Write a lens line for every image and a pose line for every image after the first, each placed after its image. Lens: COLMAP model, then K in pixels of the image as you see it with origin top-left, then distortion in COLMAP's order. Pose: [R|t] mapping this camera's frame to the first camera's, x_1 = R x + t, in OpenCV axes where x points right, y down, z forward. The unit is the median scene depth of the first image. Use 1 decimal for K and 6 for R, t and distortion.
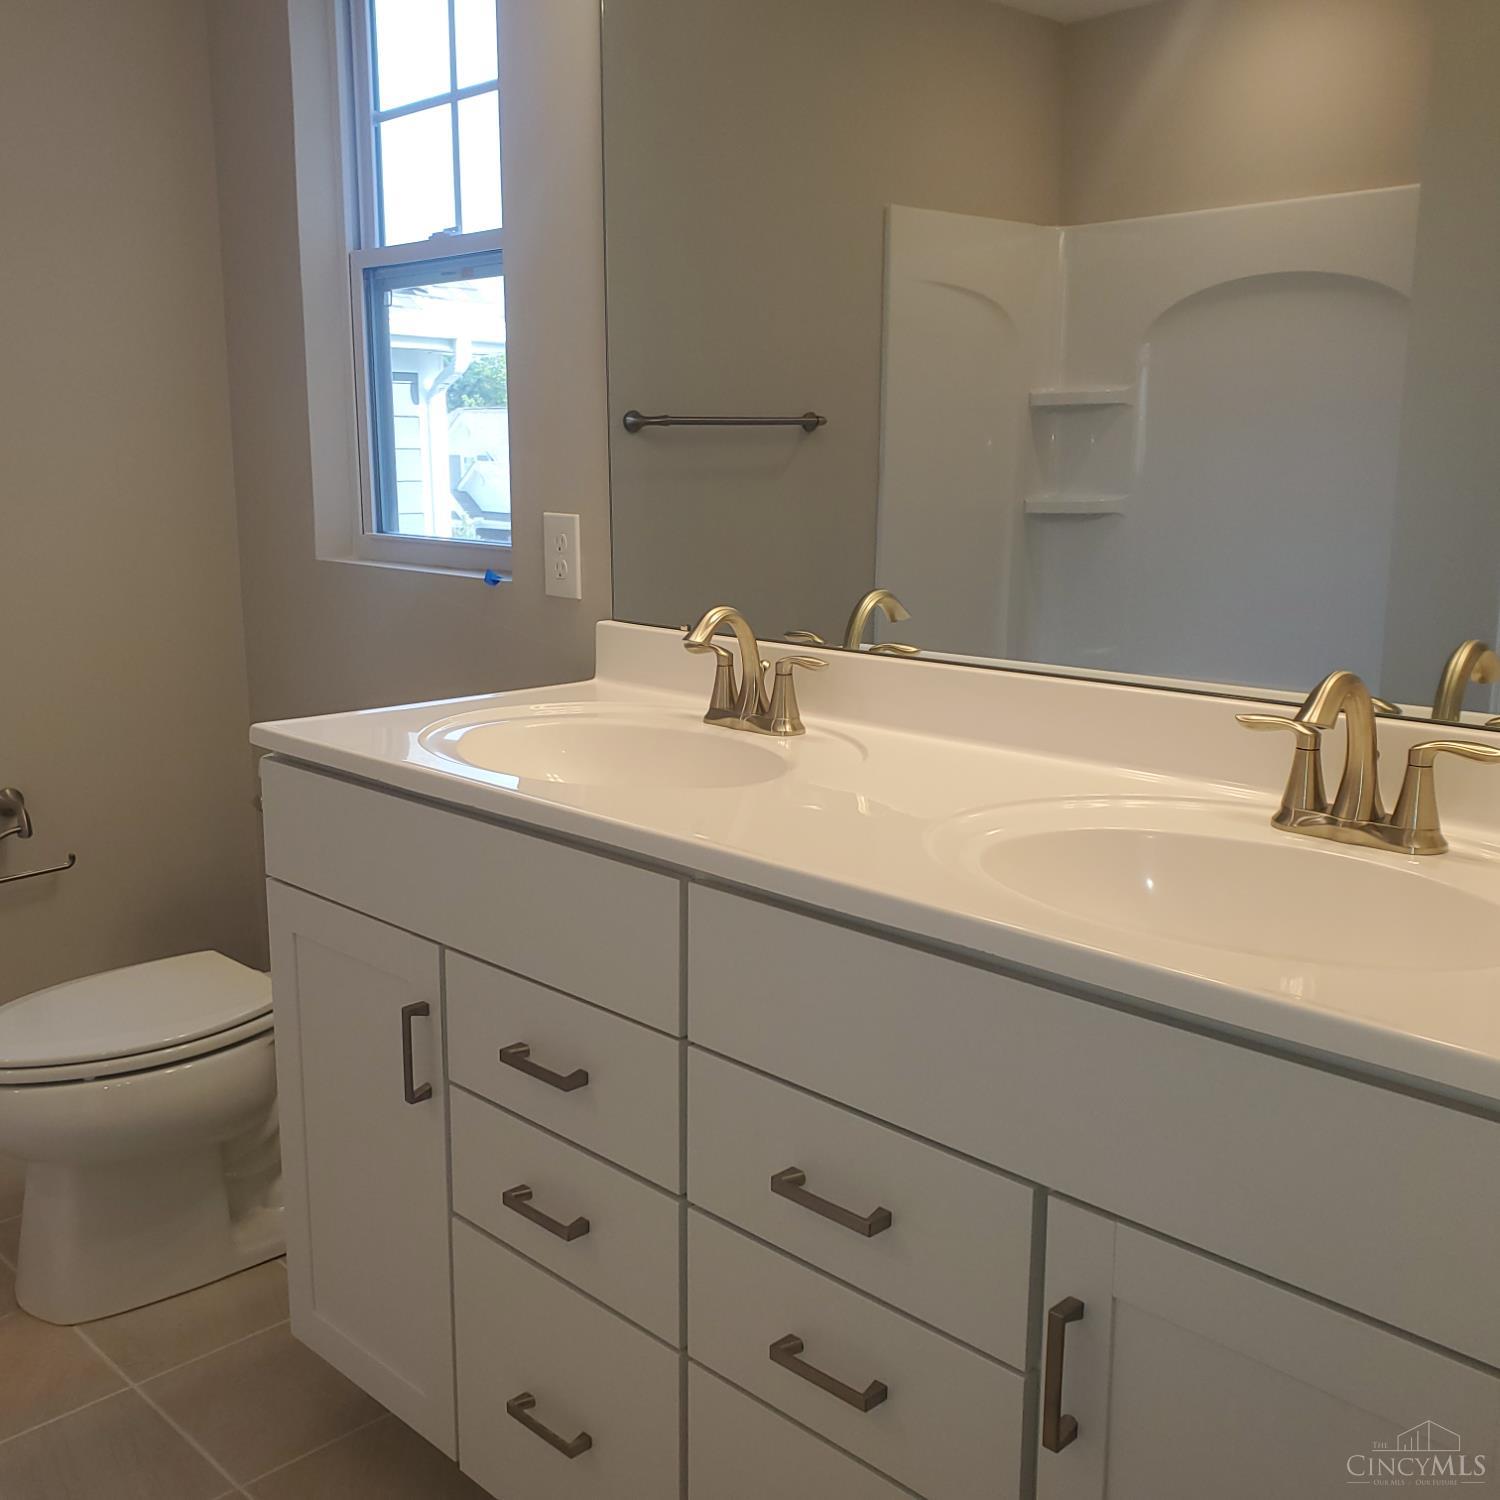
lens RADIAL K [[1545.0, 0, 736.5], [0, 1545.0, 746.9], [0, 0, 1]] dist [0.151936, -0.379791]
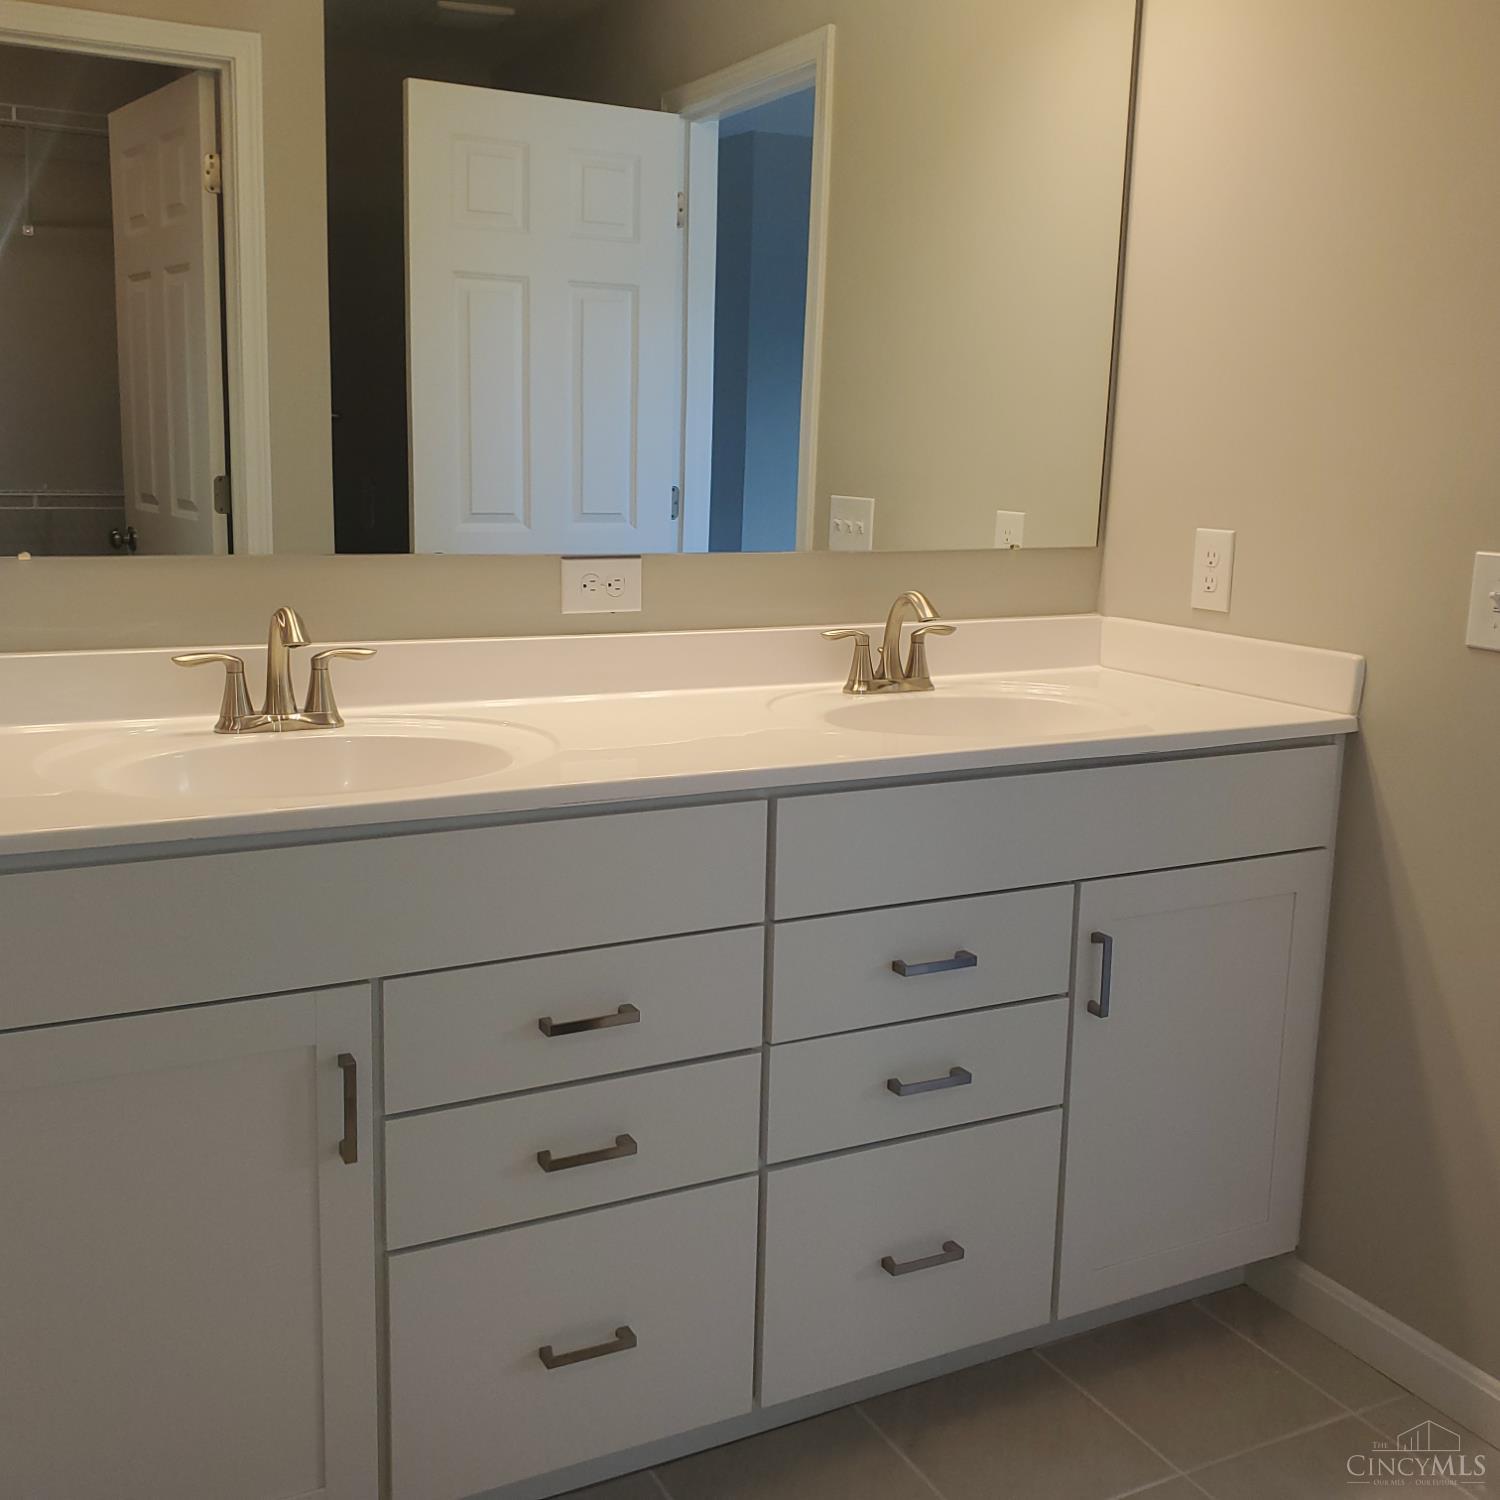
lens RADIAL K [[1545.0, 0, 736.5], [0, 1545.0, 746.9], [0, 0, 1]] dist [0.151936, -0.379791]
pose [[0.344309, -0.183254, 0.920798, -1.218996], [0.157448, 0.978146, 0.135793, -0.136797], [-0.925560, 0.098223, 0.365638, 0.538422]]
